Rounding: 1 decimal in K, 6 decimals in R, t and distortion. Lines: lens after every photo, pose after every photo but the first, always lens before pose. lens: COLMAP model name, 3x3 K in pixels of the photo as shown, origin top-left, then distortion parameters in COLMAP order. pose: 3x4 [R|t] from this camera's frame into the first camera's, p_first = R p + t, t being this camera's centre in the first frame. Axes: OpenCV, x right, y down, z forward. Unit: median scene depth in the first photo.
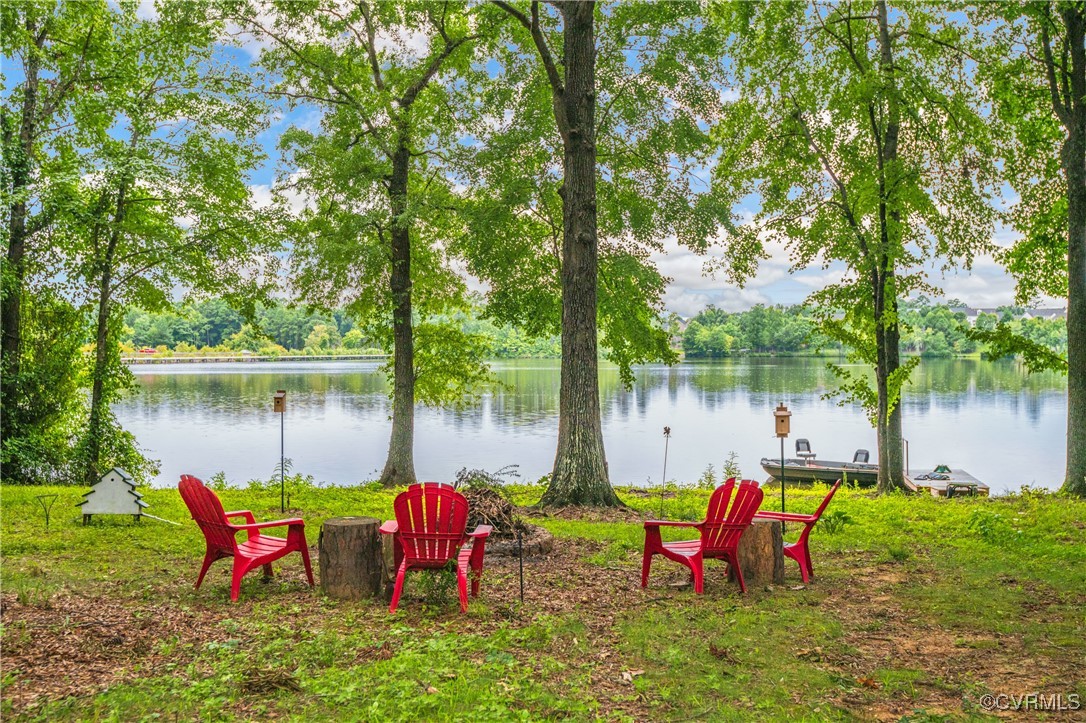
lens RADIAL K [[1092.8, 0, 543.4], [0, 1092.8, 363.0], [0, 0, 1]] dist [0.006970, 0.000000]
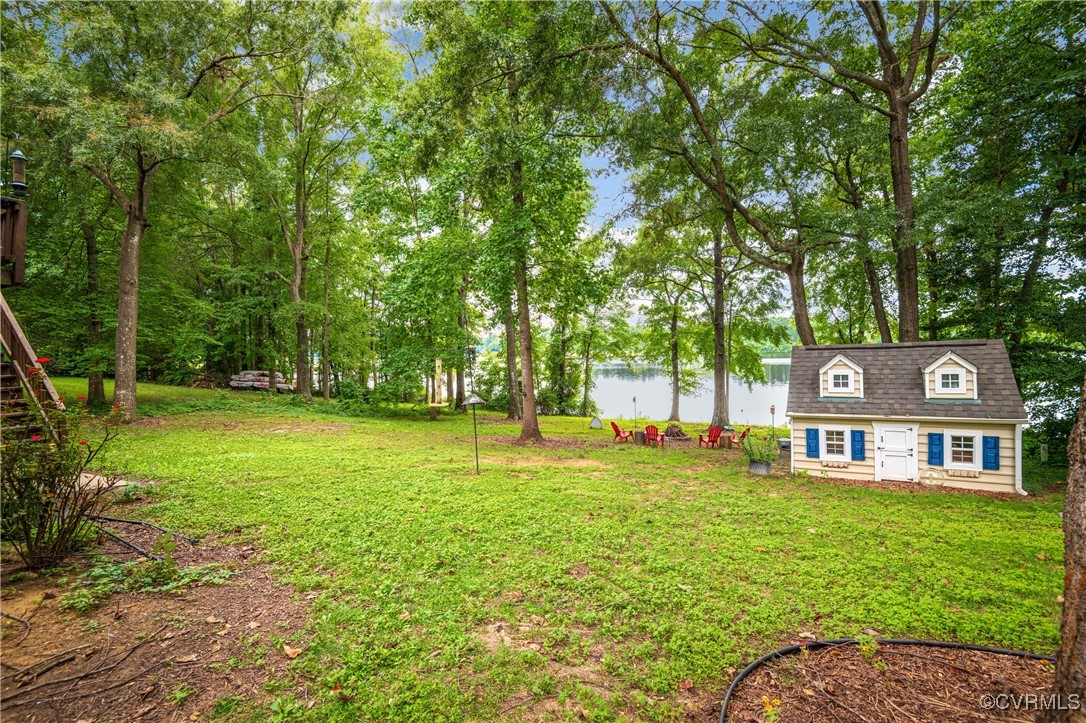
lens RADIAL K [[508.2, 0, 543.9], [0, 508.2, 359.9], [0, 0, 1]] dist [-0.000763, -0.000090]
pose [[0.903309, -0.003057, -0.428980, 0.156729], [0.006416, 0.999959, 0.006385, -0.075811], [0.428943, -0.008520, 0.903291, -0.493533]]
